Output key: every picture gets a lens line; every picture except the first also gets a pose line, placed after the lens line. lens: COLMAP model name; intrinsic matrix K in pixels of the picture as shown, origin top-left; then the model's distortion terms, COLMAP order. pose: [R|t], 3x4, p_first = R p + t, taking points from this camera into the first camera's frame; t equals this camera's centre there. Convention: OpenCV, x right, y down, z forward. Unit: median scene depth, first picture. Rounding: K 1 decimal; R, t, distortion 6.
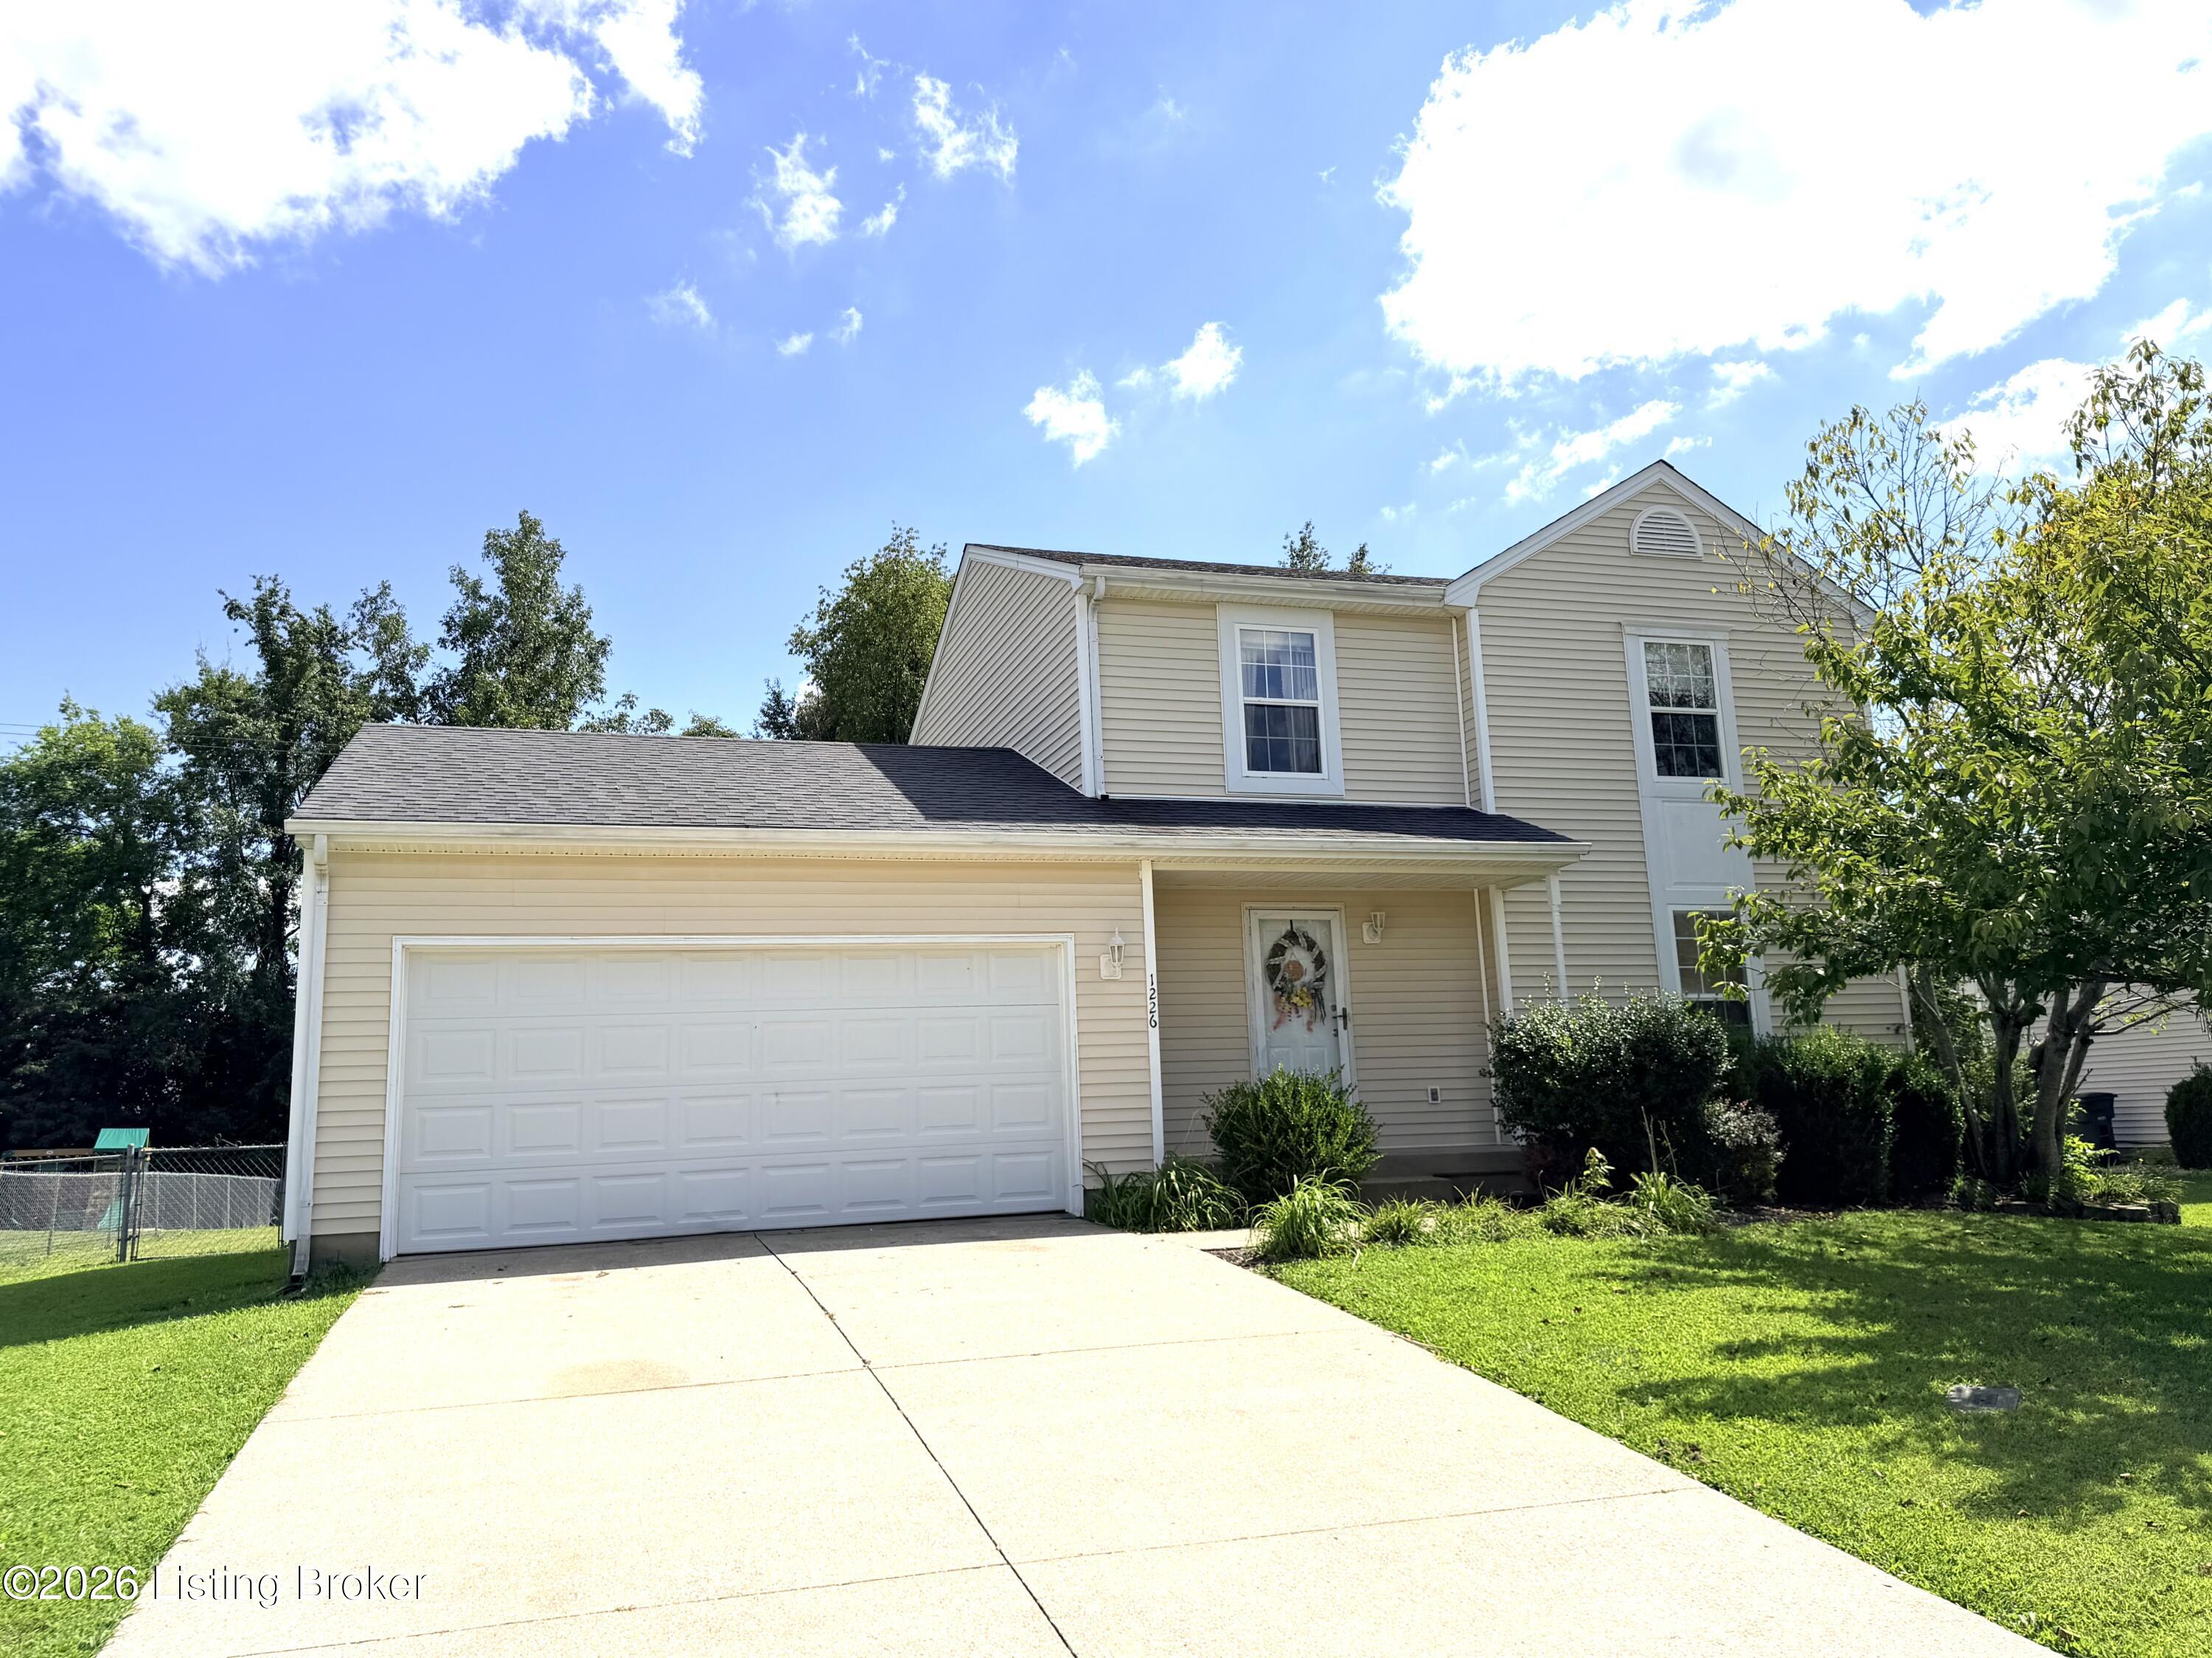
lens RADIAL K [[1621.7, 0, 1088.4], [0, 1621.7, 819.0], [0, 0, 1]] dist [0.129300, -0.156632]
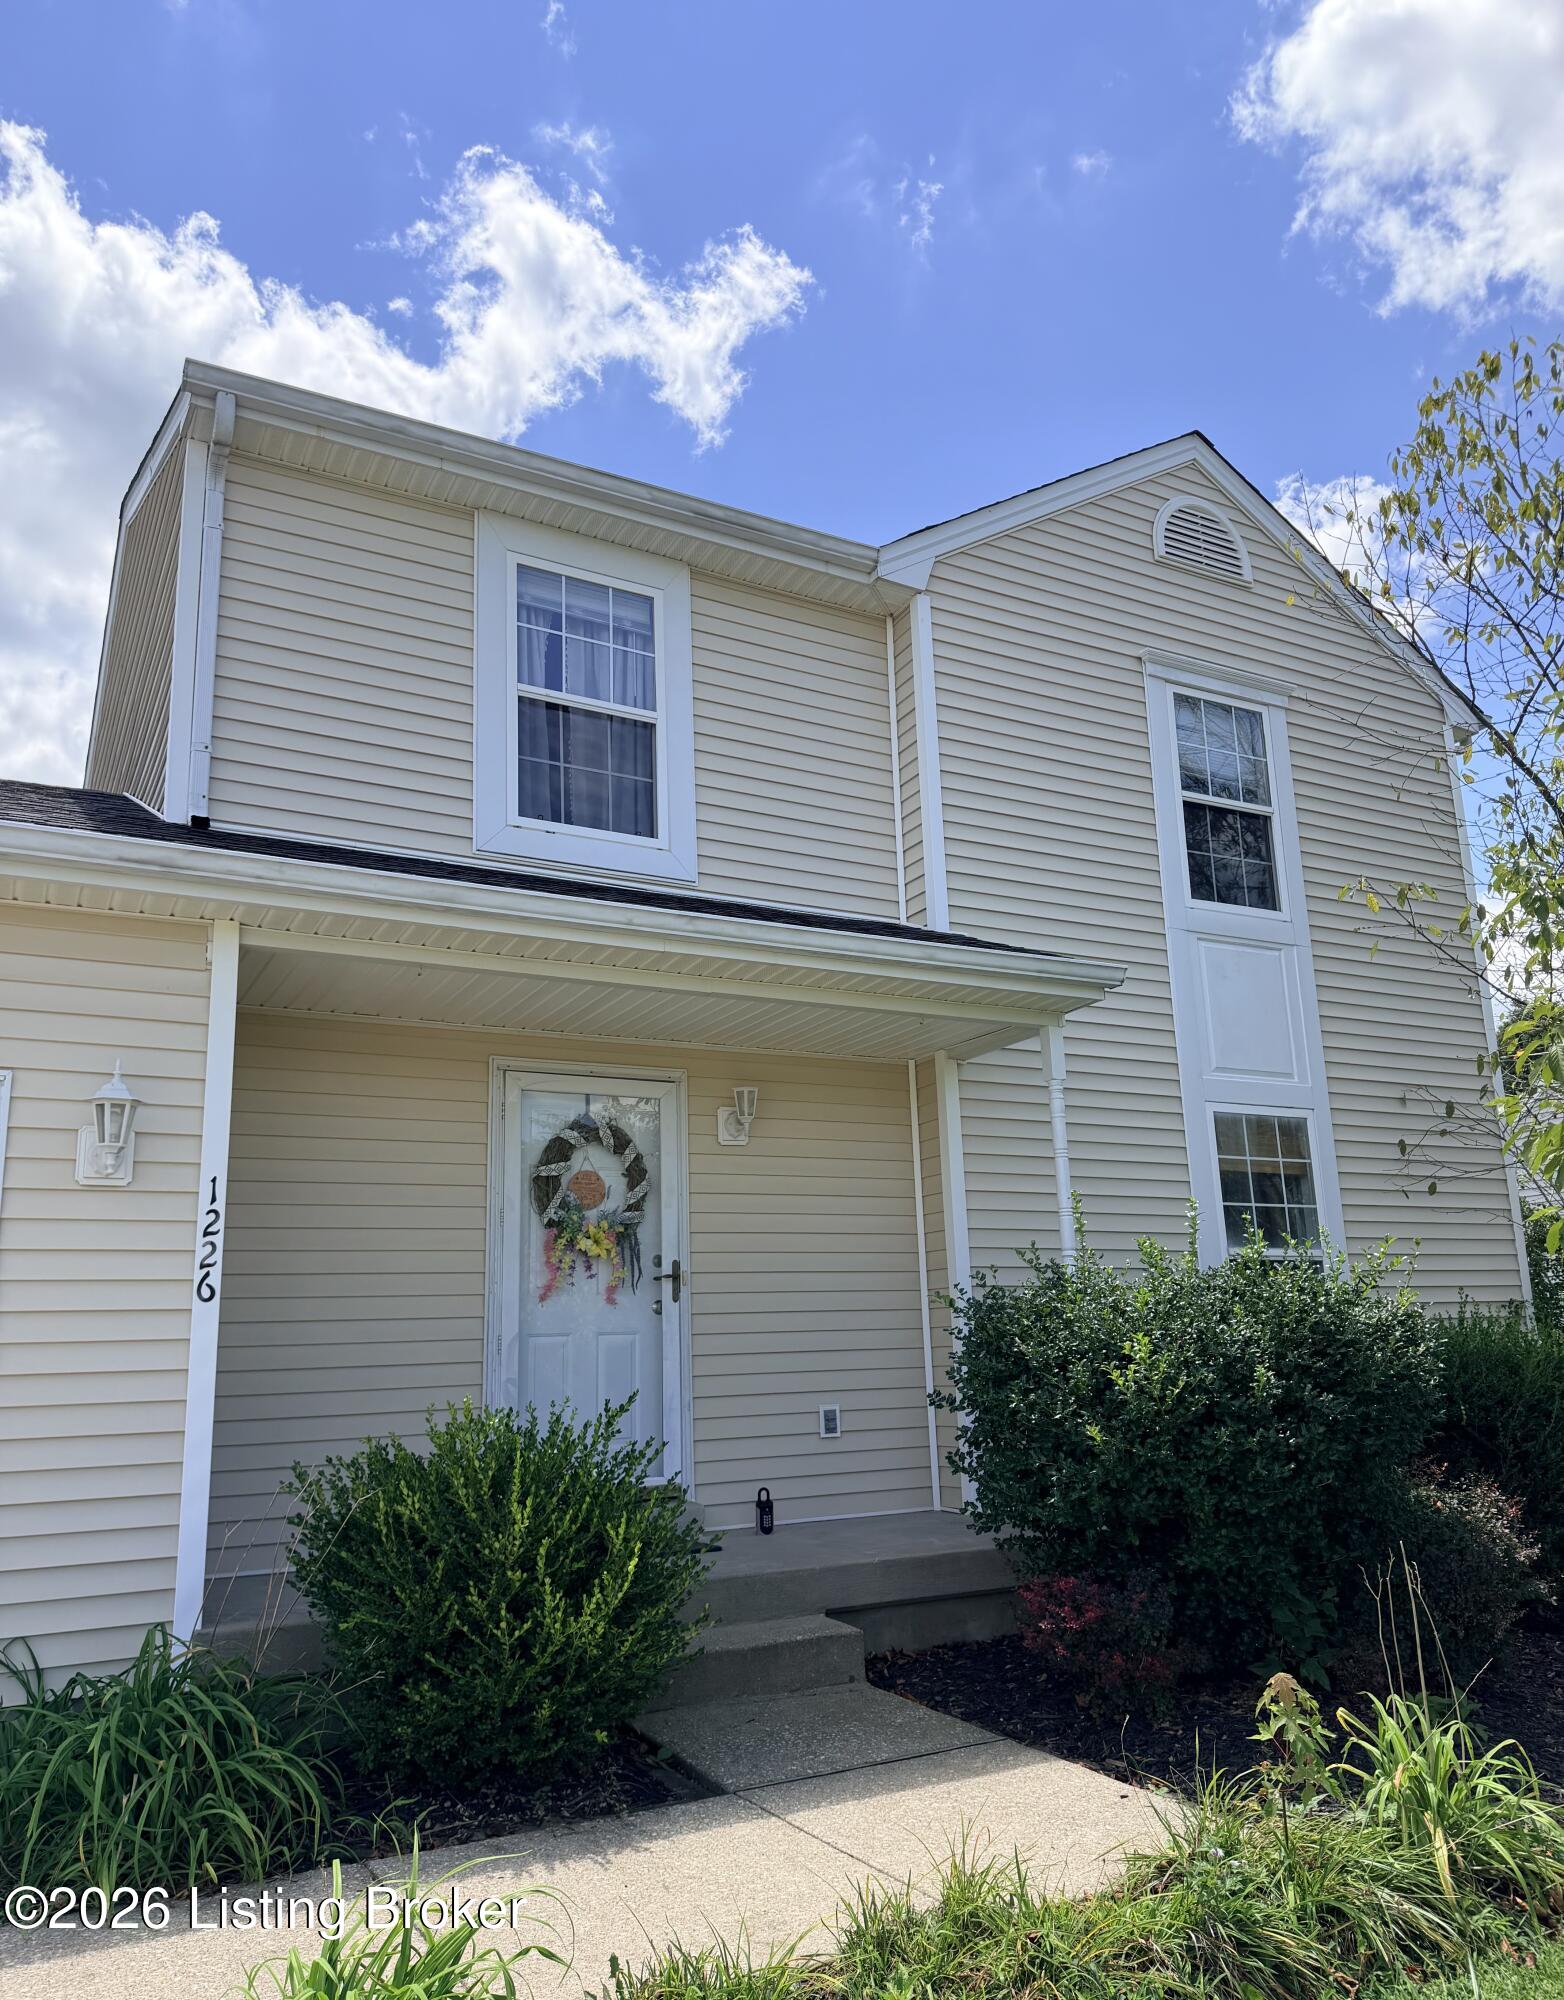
lens RADIAL K [[1456.8, 0, 768.6], [0, 1456.8, 1044.3], [0, 0, 1]] dist [0.115674, -0.169424]
pose [[0.984319, 0.044378, 0.170722, 0.107417], [-0.038773, 0.998598, -0.036025, 0.064134], [-0.172082, 0.028841, 0.984660, 0.546087]]
